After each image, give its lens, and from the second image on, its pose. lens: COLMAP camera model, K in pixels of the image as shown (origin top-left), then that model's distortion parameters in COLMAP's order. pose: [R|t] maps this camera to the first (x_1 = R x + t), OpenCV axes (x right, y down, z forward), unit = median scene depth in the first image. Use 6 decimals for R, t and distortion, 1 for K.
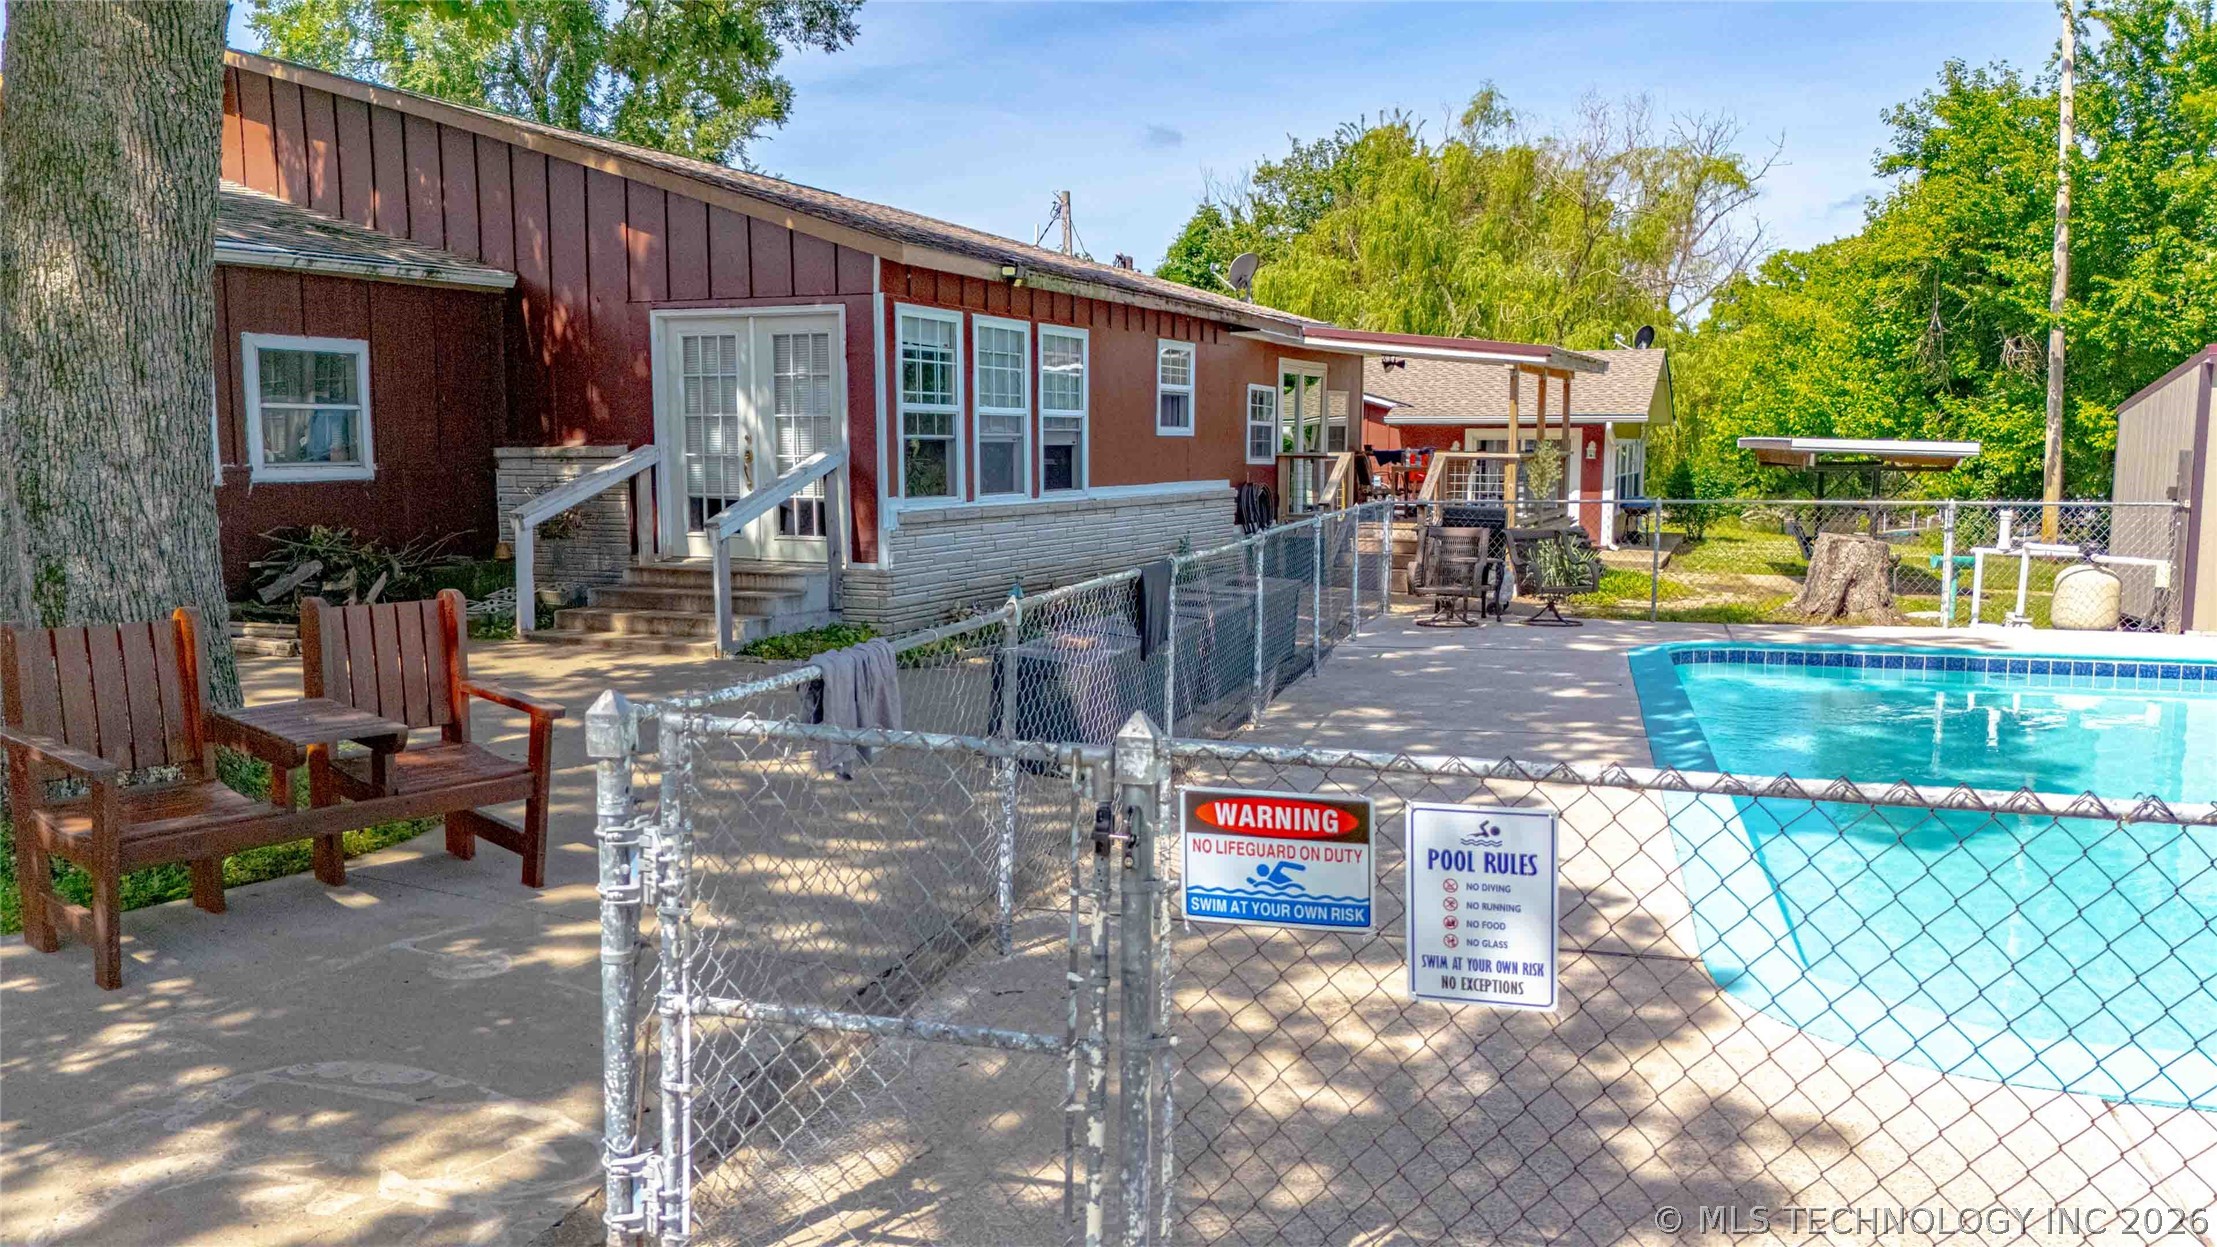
lens RADIAL K [[1571.5, 0, 1113.9], [0, 1571.5, 620.3], [0, 0, 1]] dist [0.012242, -0.006148]
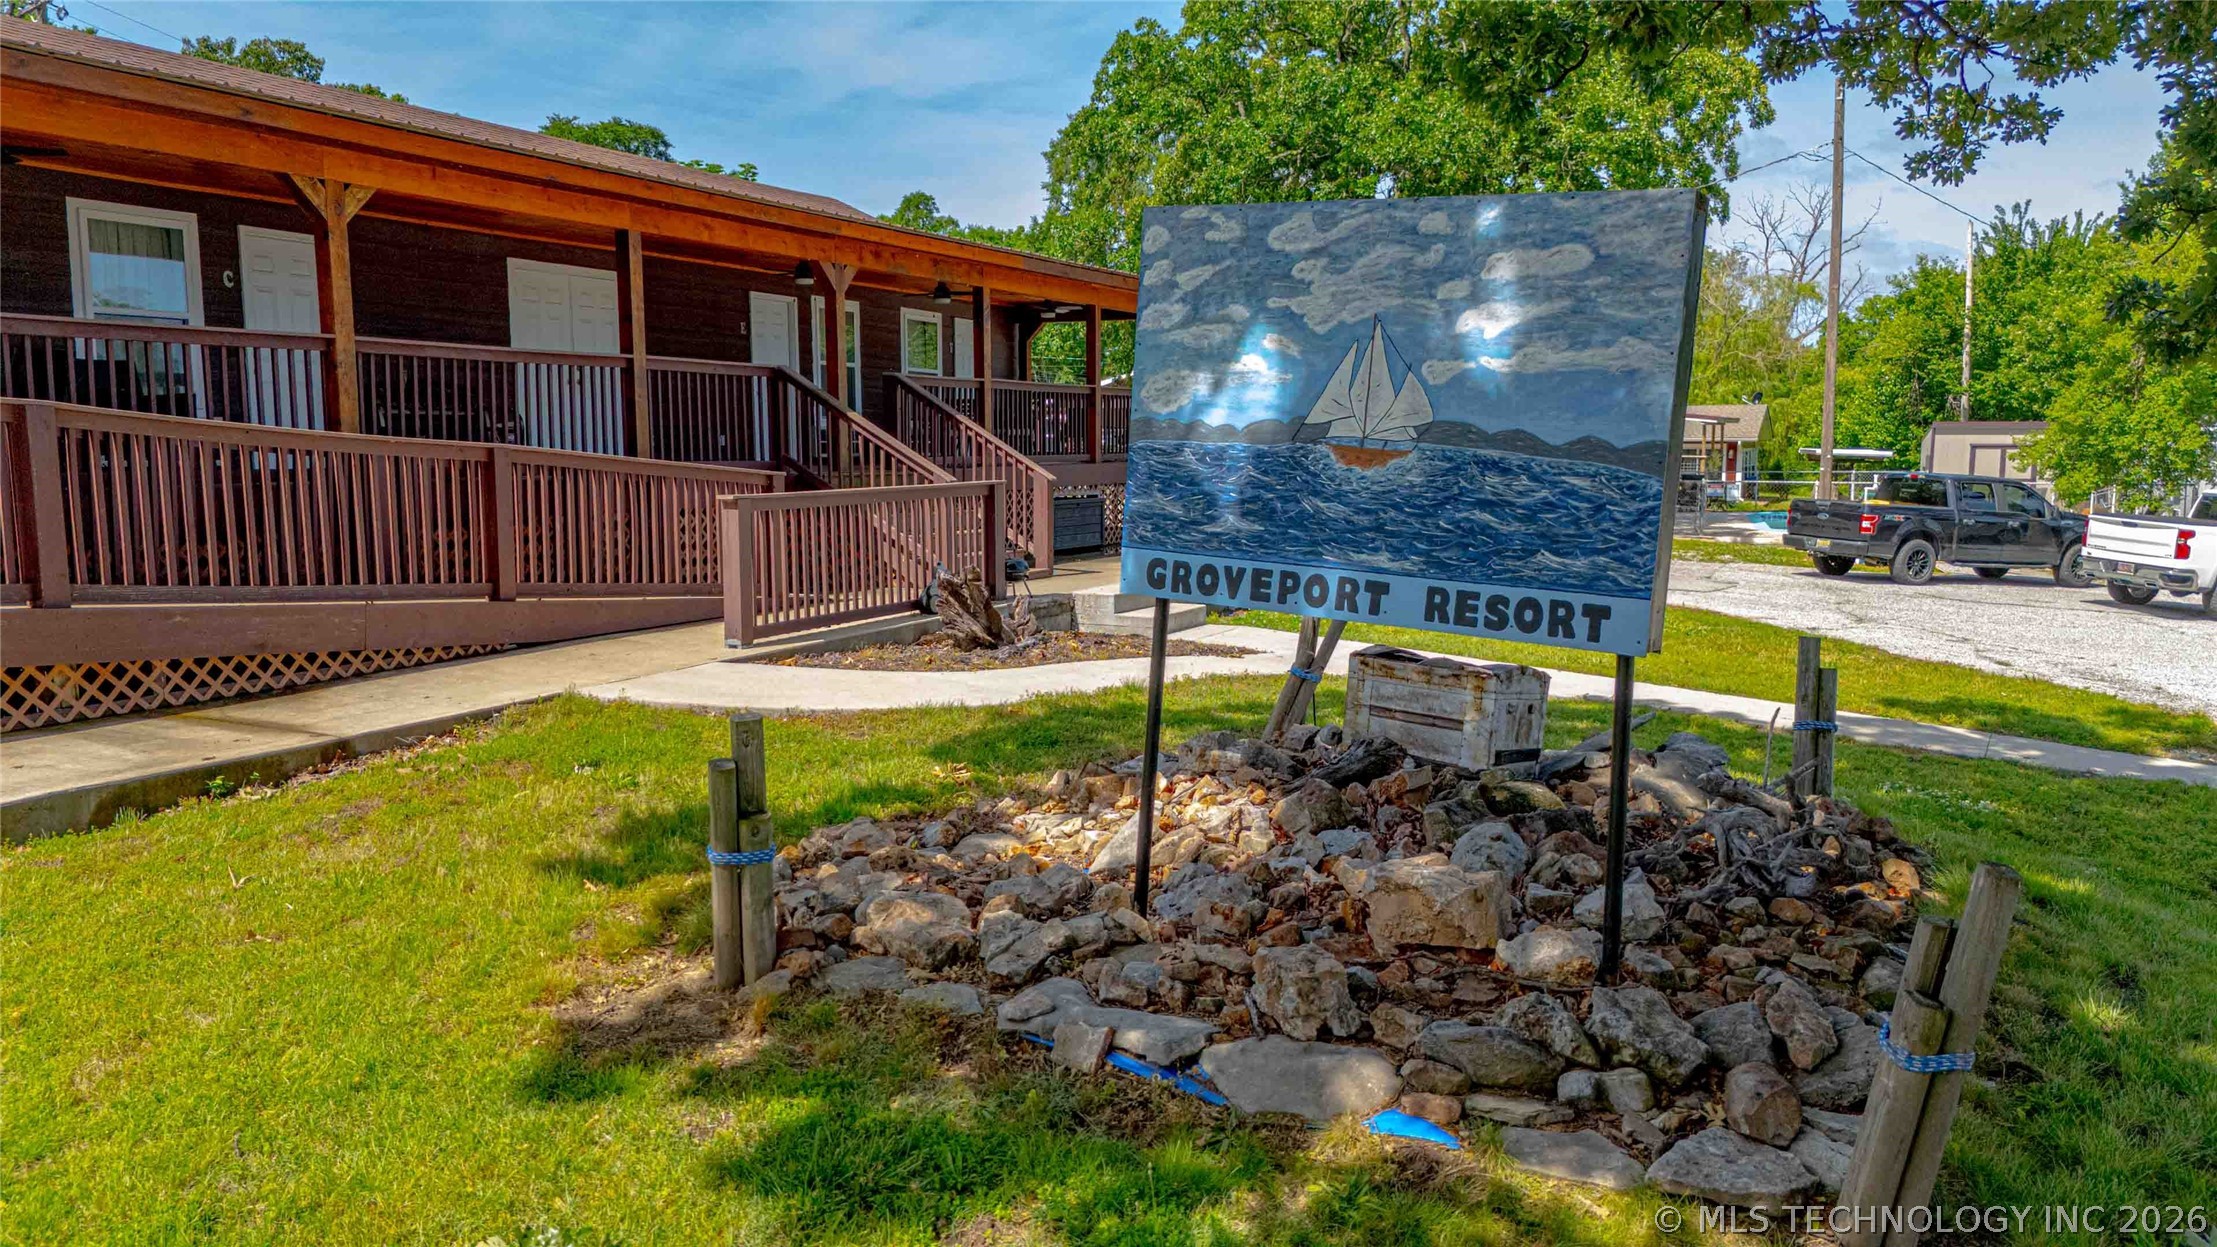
lens RADIAL K [[1571.5, 0, 1103.0], [0, 1571.5, 632.6], [0, 0, 1]] dist [0.012242, -0.006148]
pose [[0.997421, 0.008349, -0.071284, -0.364104], [-0.008204, 0.999964, 0.002332, 0.126924], [0.071300, -0.001741, 0.997453, -1.109691]]
